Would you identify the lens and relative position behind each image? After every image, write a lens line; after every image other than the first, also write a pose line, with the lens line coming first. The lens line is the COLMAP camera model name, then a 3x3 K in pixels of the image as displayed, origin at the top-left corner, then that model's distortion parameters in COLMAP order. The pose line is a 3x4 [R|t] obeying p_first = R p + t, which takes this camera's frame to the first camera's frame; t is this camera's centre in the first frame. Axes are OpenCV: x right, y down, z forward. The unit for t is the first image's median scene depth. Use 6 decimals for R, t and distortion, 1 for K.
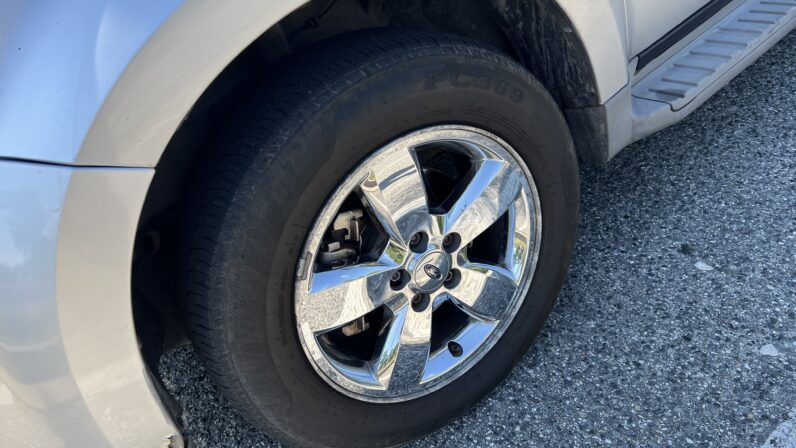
lens RADIAL K [[602.8, 0, 396.0], [0, 602.8, 220.7], [0, 0, 1]] dist [0.006088, -0.006698]
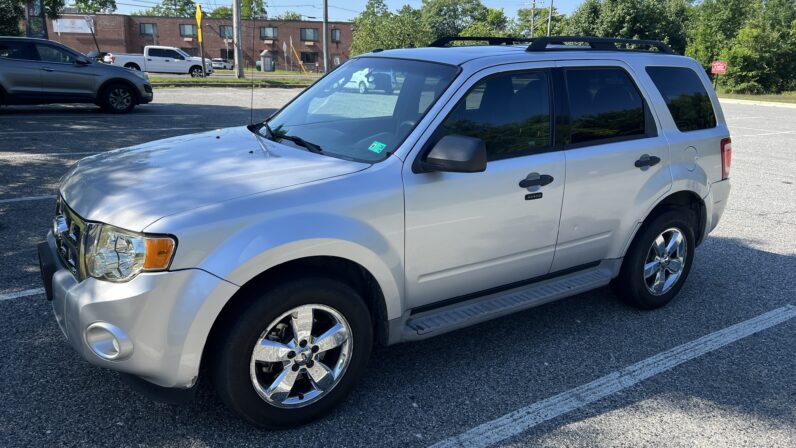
lens RADIAL K [[602.8, 0, 396.0], [0, 602.8, 220.7], [0, 0, 1]] dist [0.006088, -0.006698]
pose [[0.933356, 0.353477, 0.062456, 0.058596], [-0.312642, 0.886024, -0.342369, 0.326153], [-0.176357, 0.300026, 0.937487, -1.683198]]
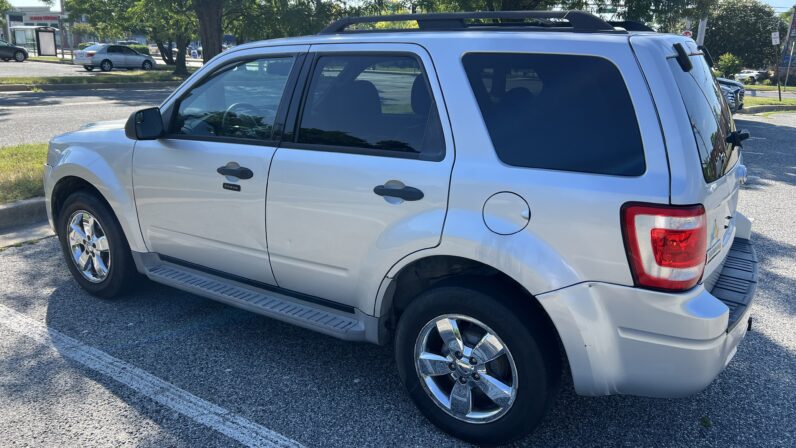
lens RADIAL K [[602.8, 0, 396.0], [0, 602.8, 220.7], [0, 0, 1]] dist [0.006088, -0.006698]
pose [[0.347205, 0.563460, -0.749641, 3.477621], [-0.650991, 0.720206, 0.239821, -2.203268], [0.675025, 0.404742, 0.616867, -0.125738]]
